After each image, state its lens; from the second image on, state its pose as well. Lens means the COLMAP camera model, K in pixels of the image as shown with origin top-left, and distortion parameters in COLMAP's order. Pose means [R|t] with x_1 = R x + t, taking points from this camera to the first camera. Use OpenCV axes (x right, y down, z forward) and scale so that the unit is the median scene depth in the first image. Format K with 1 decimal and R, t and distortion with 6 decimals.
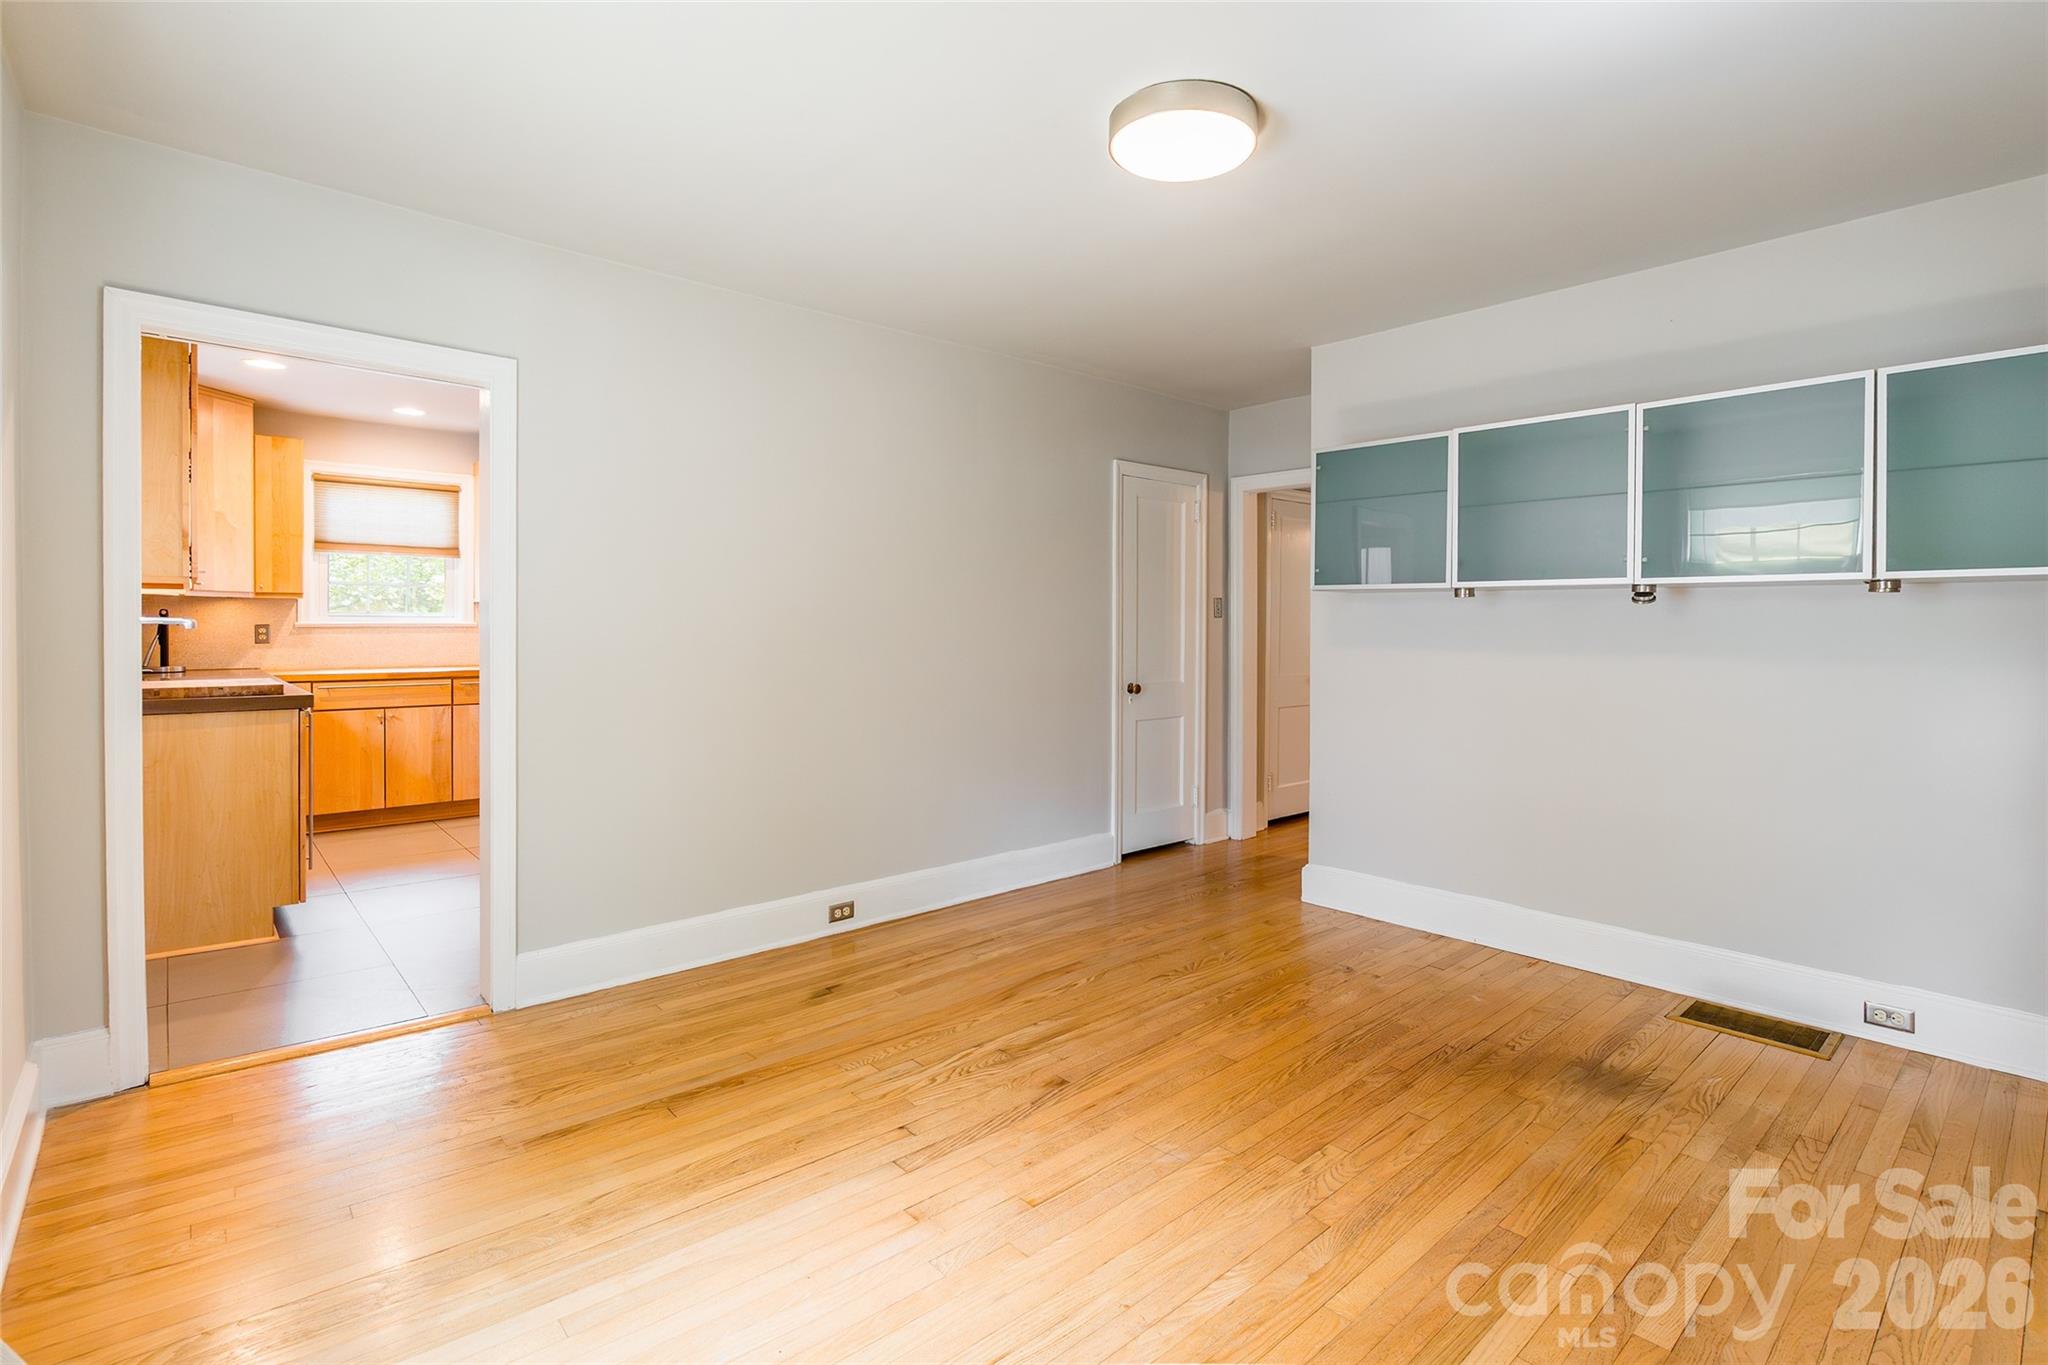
lens RADIAL K [[974.1, 0, 1065.1], [0, 974.1, 650.2], [0, 0, 1]] dist [0.001489, 0.000626]
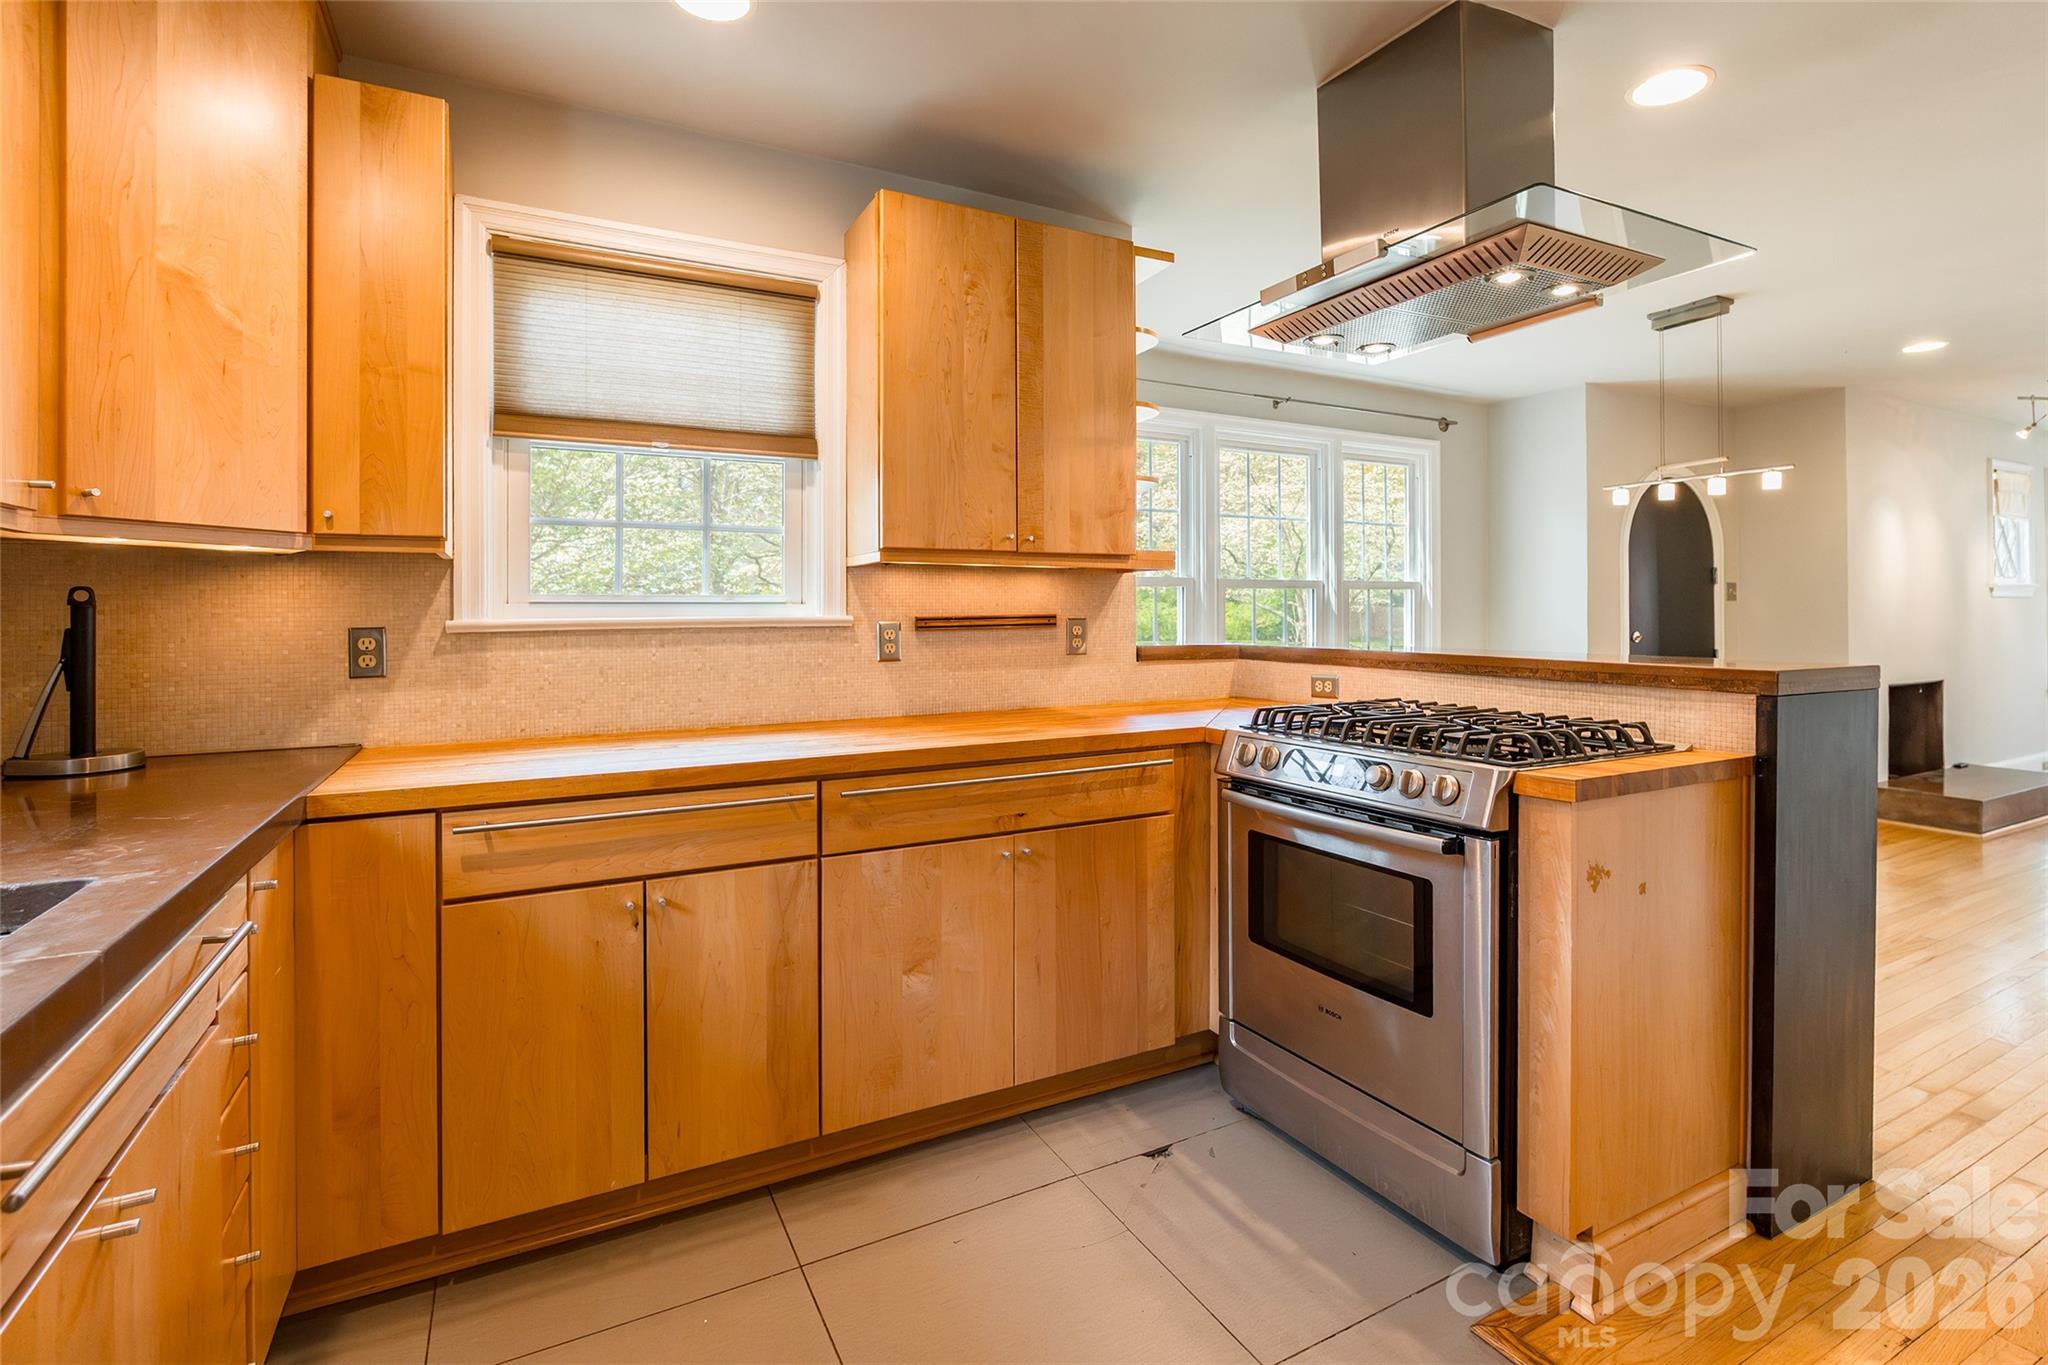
lens RADIAL K [[974.0, 0, 1040.5], [0, 974.0, 622.5], [0, 0, 1]] dist [0.000147, 0.000019]
pose [[0.967053, -0.009364, -0.254402, -0.476439], [0.004556, 0.999800, -0.019479, -0.019887], [0.254534, 0.017678, 0.966902, 0.702931]]
